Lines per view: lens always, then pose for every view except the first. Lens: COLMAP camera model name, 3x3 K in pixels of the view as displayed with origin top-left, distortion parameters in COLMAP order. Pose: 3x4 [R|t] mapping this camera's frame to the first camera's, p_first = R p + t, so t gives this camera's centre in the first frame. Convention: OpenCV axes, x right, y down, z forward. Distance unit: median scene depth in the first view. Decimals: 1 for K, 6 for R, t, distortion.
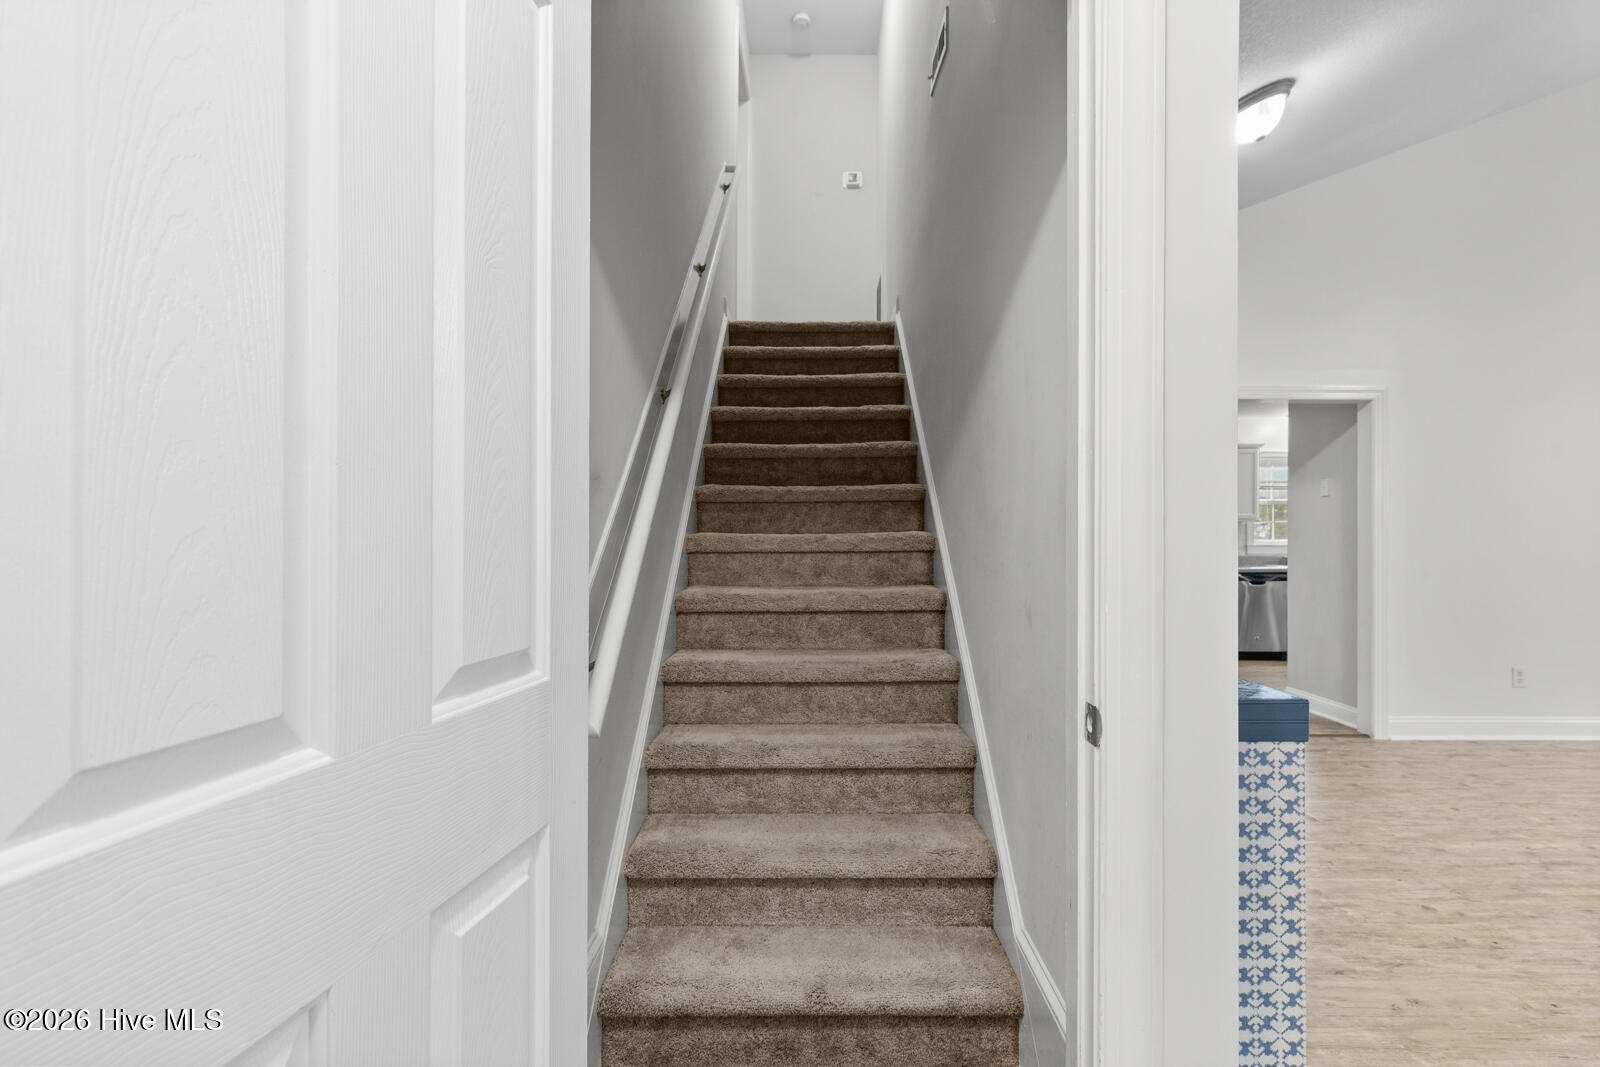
lens RADIAL K [[713.6, 0, 804.8], [0, 713.6, 546.5], [0, 0, 1]] dist [0.002180, 0.000024]
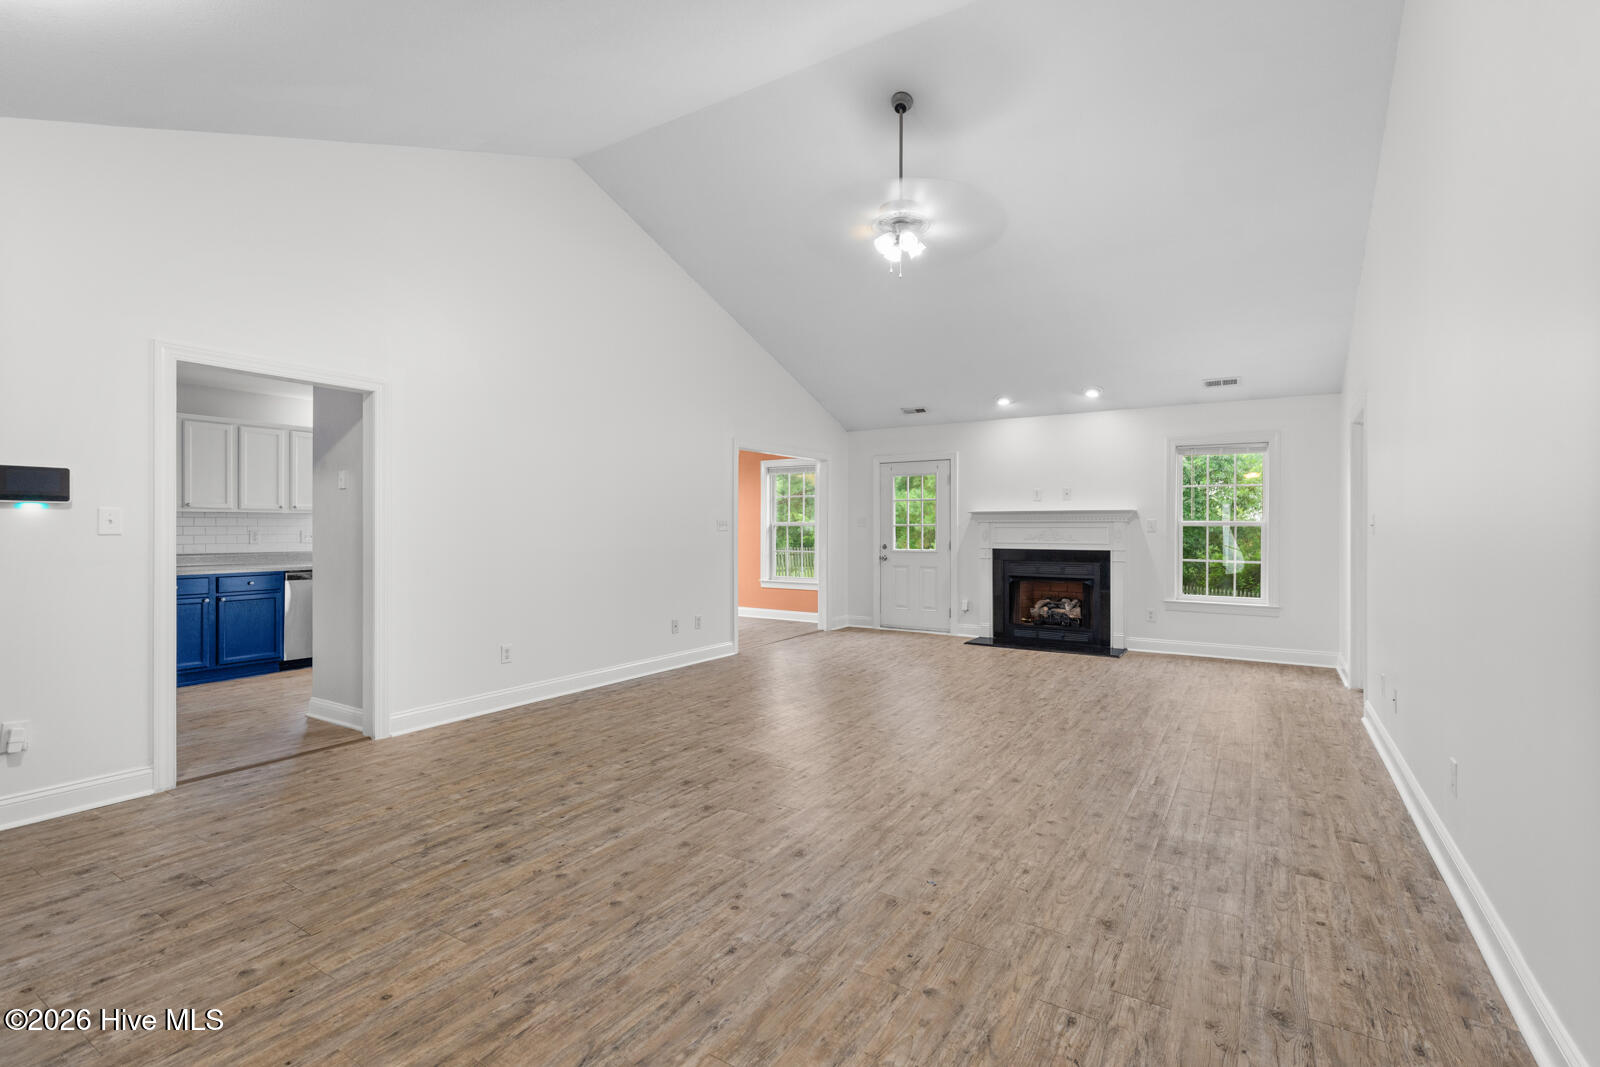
lens RADIAL K [[713.6, 0, 808.3], [0, 713.6, 527.3], [0, 0, 1]] dist [0.002180, 0.000024]
pose [[0.528657, 0.002012, 0.848833, 0.385034], [0.005124, 0.999971, -0.005561, -0.016039], [-0.848820, 0.007289, 0.528631, -0.024285]]
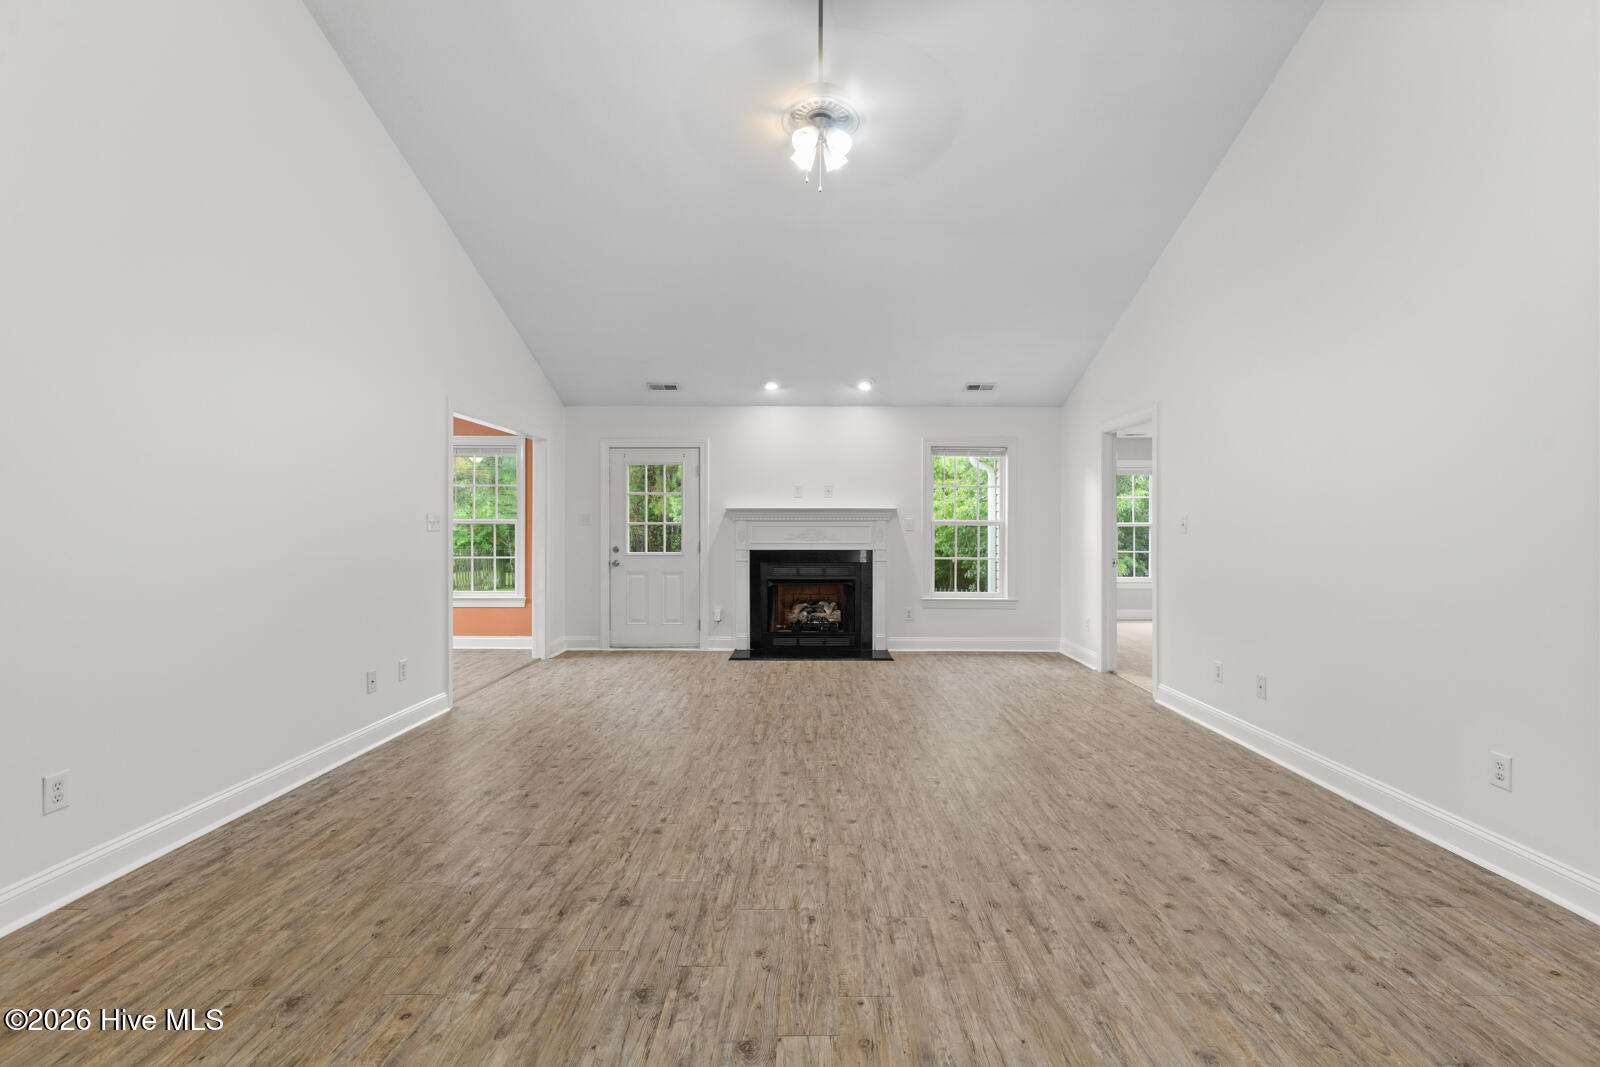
lens RADIAL K [[713.6, 0, 806.2], [0, 713.6, 527.7], [0, 0, 1]] dist [0.002180, 0.000024]
pose [[0.005830, -0.000910, 0.999983, 0.620160], [0.006508, 0.999978, 0.000872, -0.022549], [-0.999962, 0.006503, 0.005835, 0.575040]]
